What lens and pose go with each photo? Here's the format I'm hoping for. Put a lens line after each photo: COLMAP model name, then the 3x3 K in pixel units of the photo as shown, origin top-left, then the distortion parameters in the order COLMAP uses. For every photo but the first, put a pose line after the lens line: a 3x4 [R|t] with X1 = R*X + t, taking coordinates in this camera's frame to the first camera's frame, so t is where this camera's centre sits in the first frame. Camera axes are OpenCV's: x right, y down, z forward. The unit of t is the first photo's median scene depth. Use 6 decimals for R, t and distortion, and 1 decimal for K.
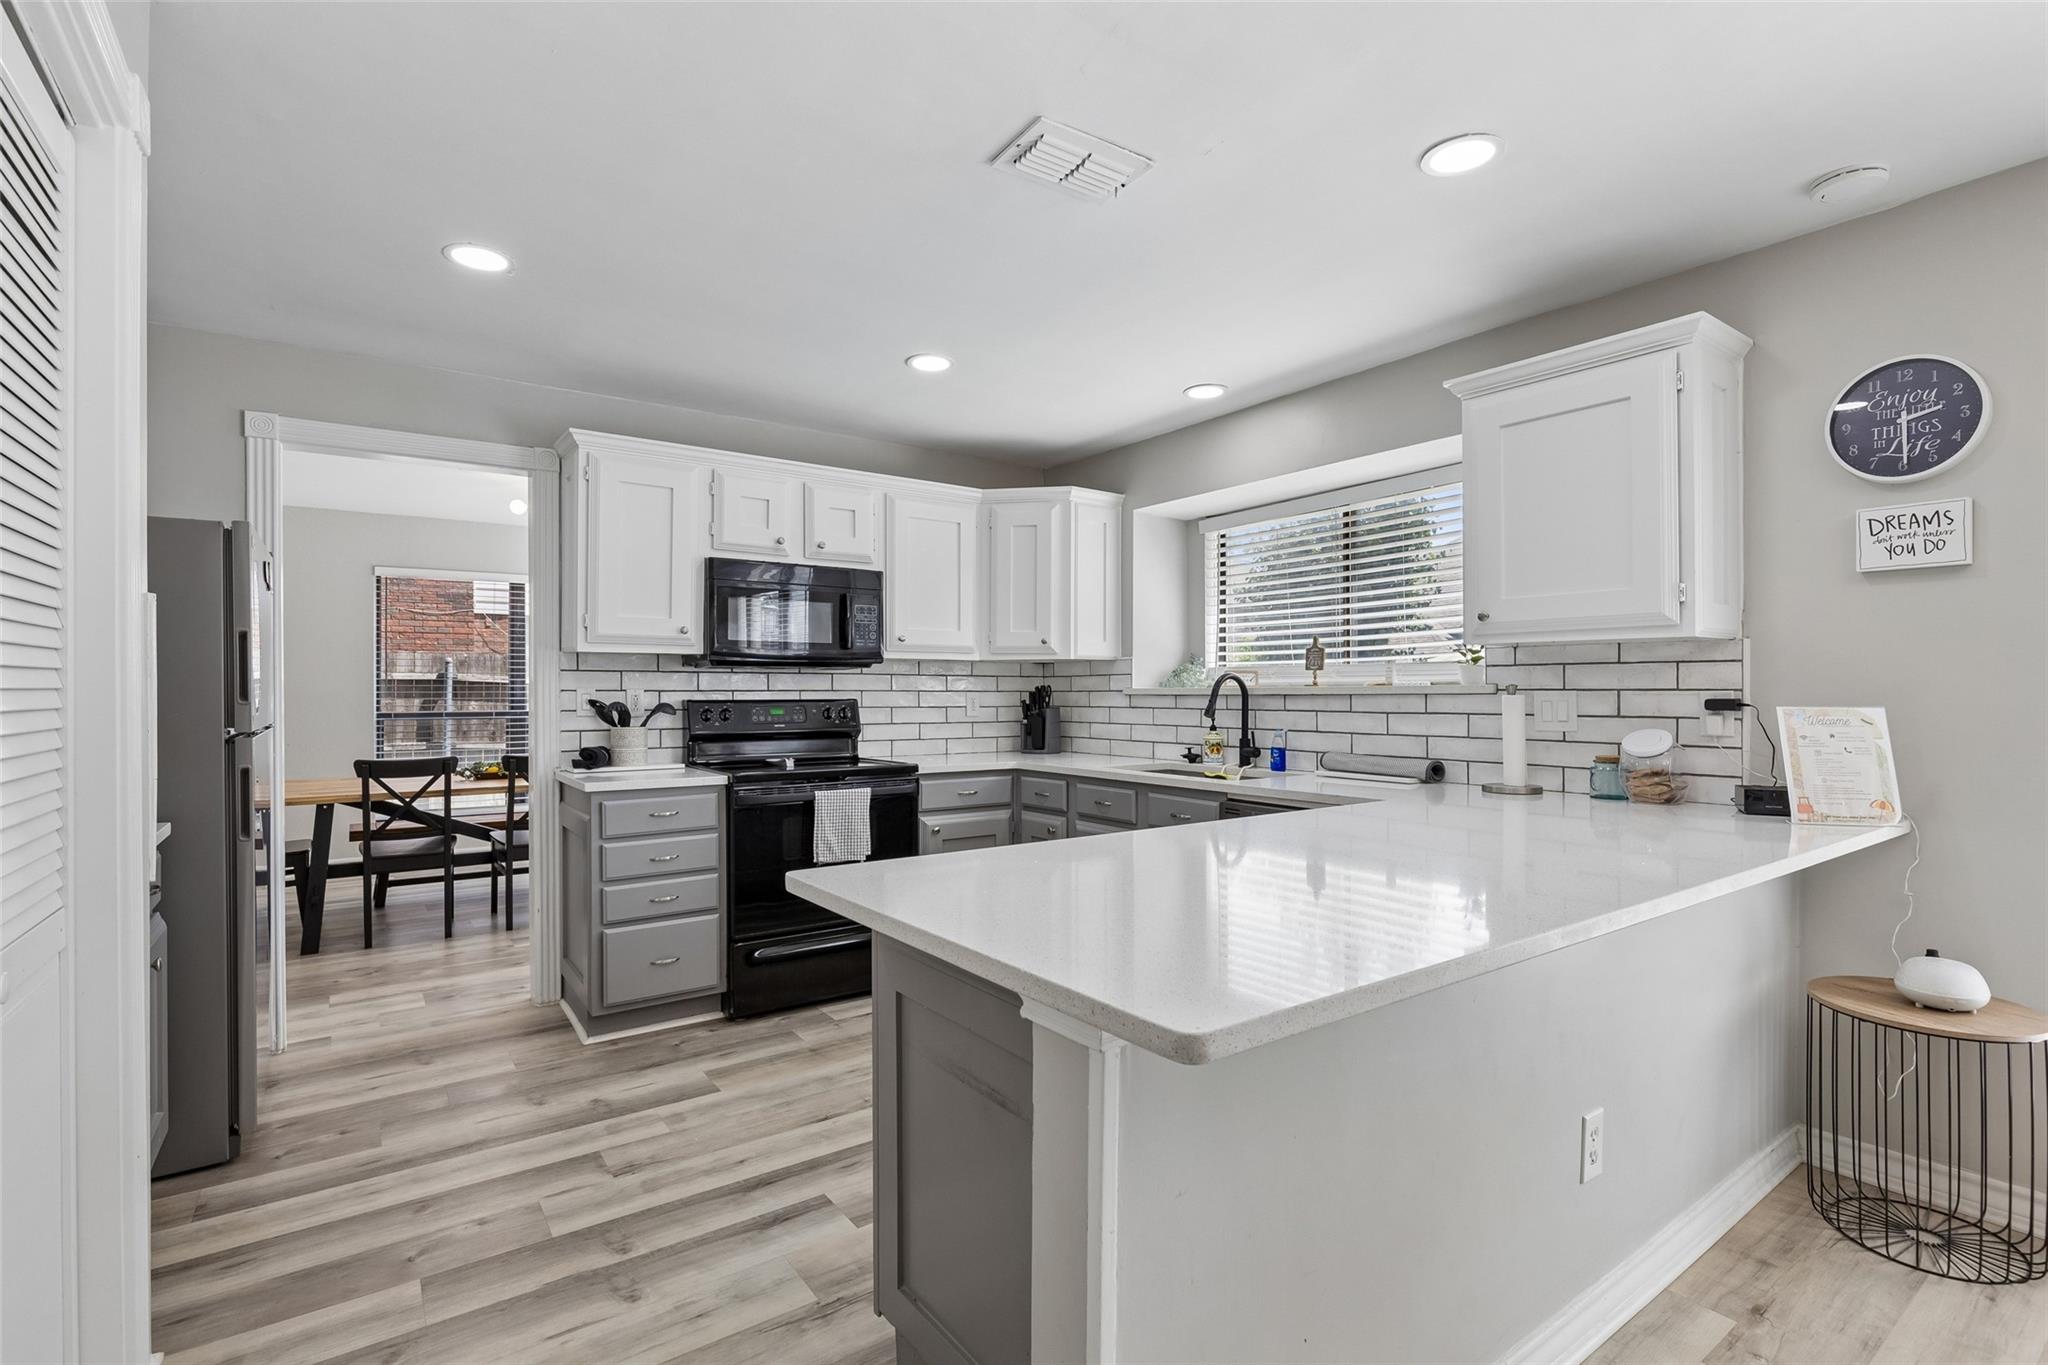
lens RADIAL K [[926.2, 0, 1023.2], [0, 926.2, 686.7], [0, 0, 1]] dist [0.000046, 0.000006]
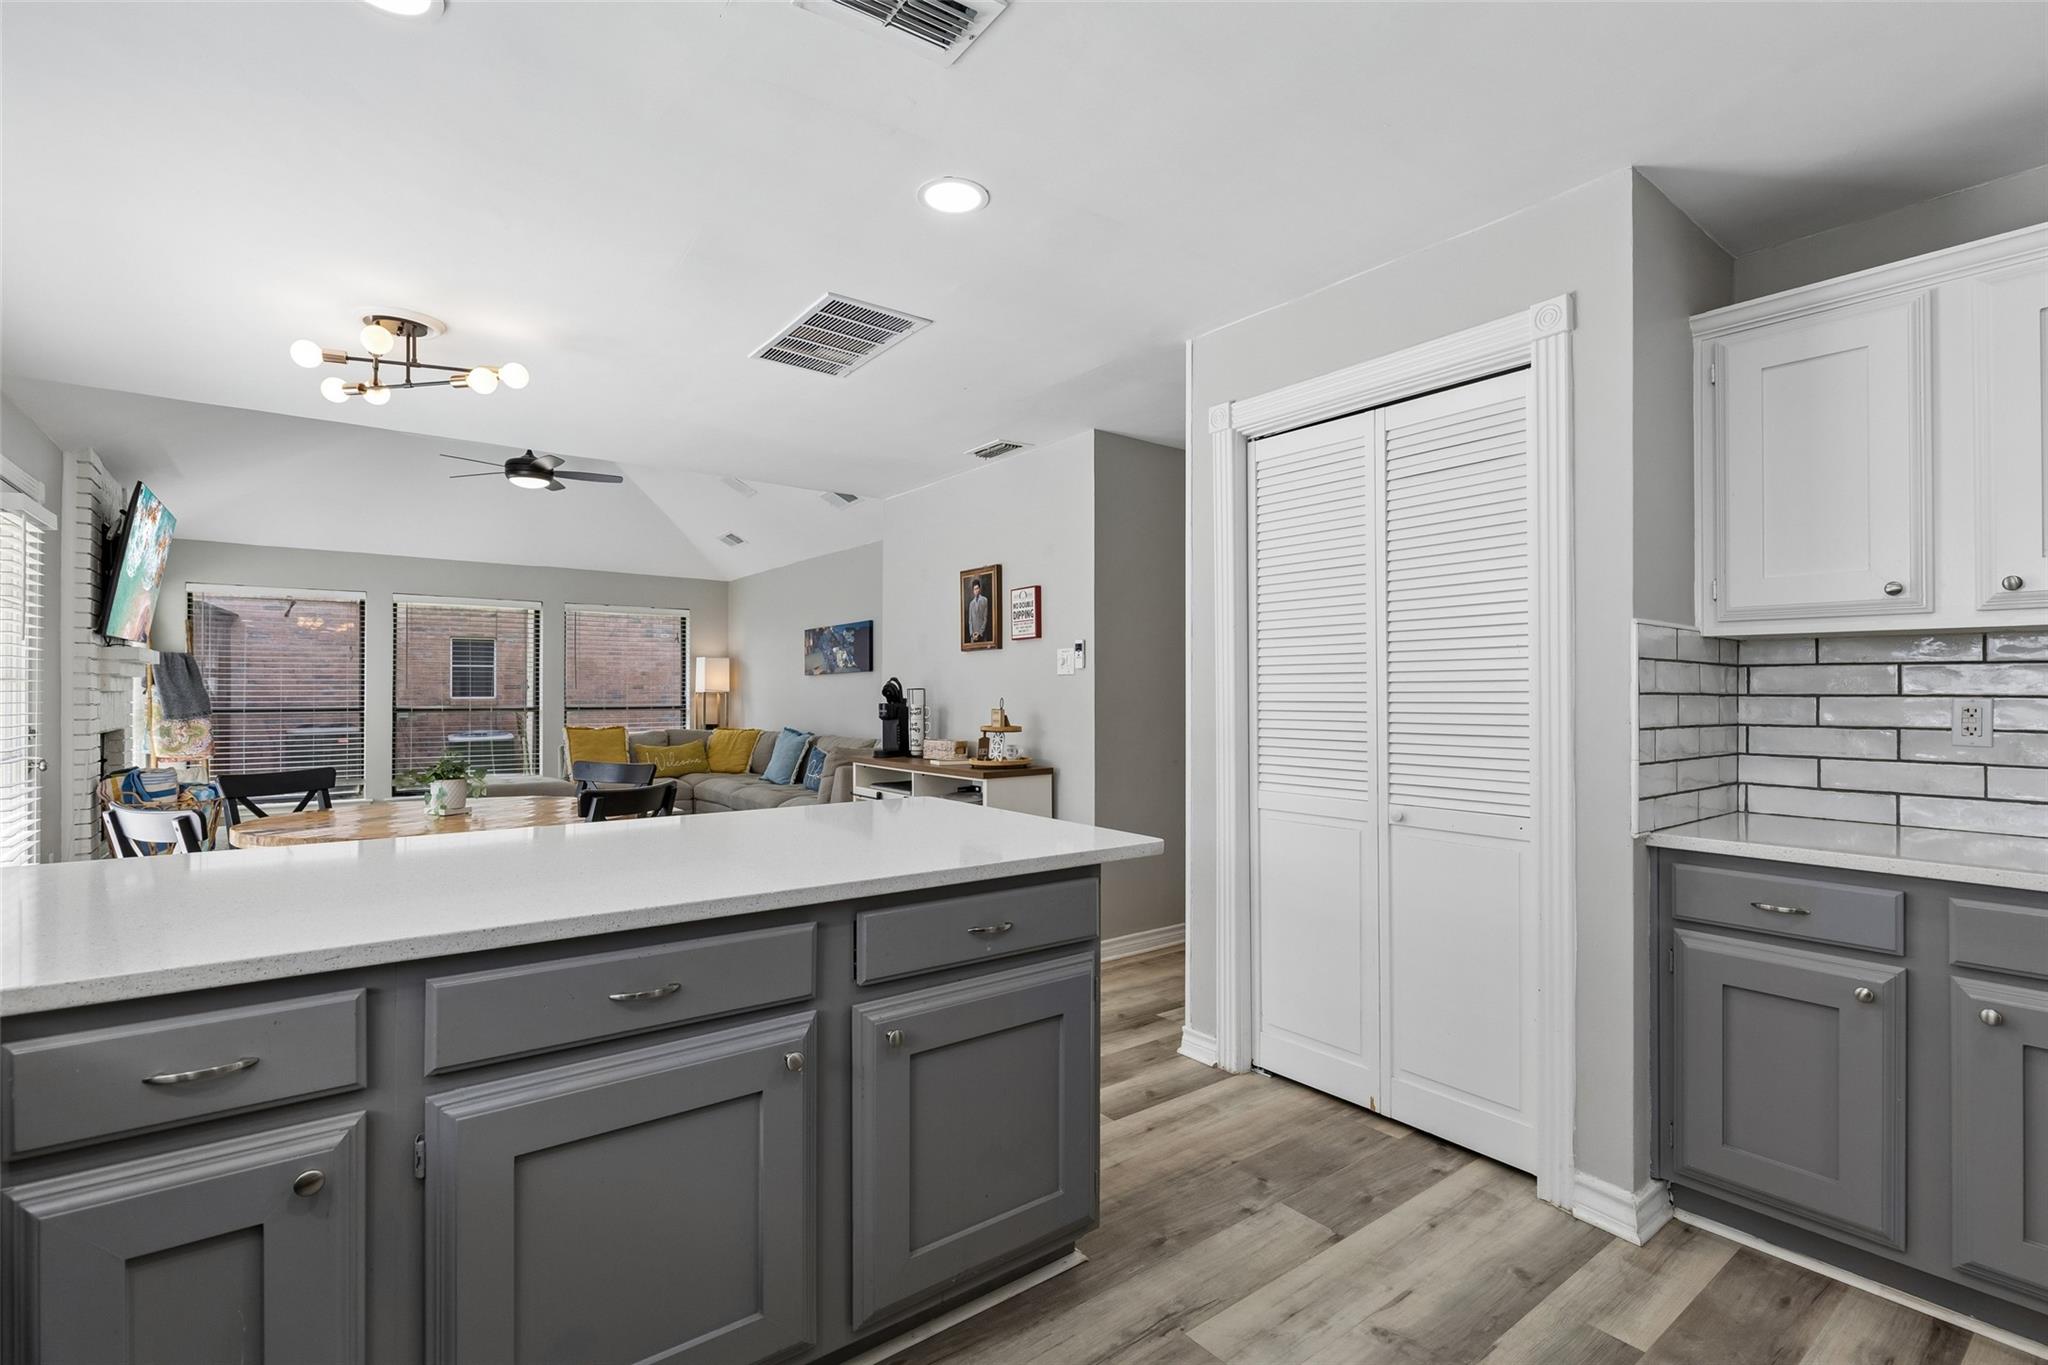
lens RADIAL K [[926.2, 0, 1024.7], [0, 926.2, 687.7], [0, 0, 1]] dist [0.000046, 0.000006]
pose [[-0.999440, -0.000844, -0.033453, -0.024838], [-0.000582, 0.999969, -0.007846, 0.006241], [0.033459, -0.007823, -0.999409, 1.946627]]
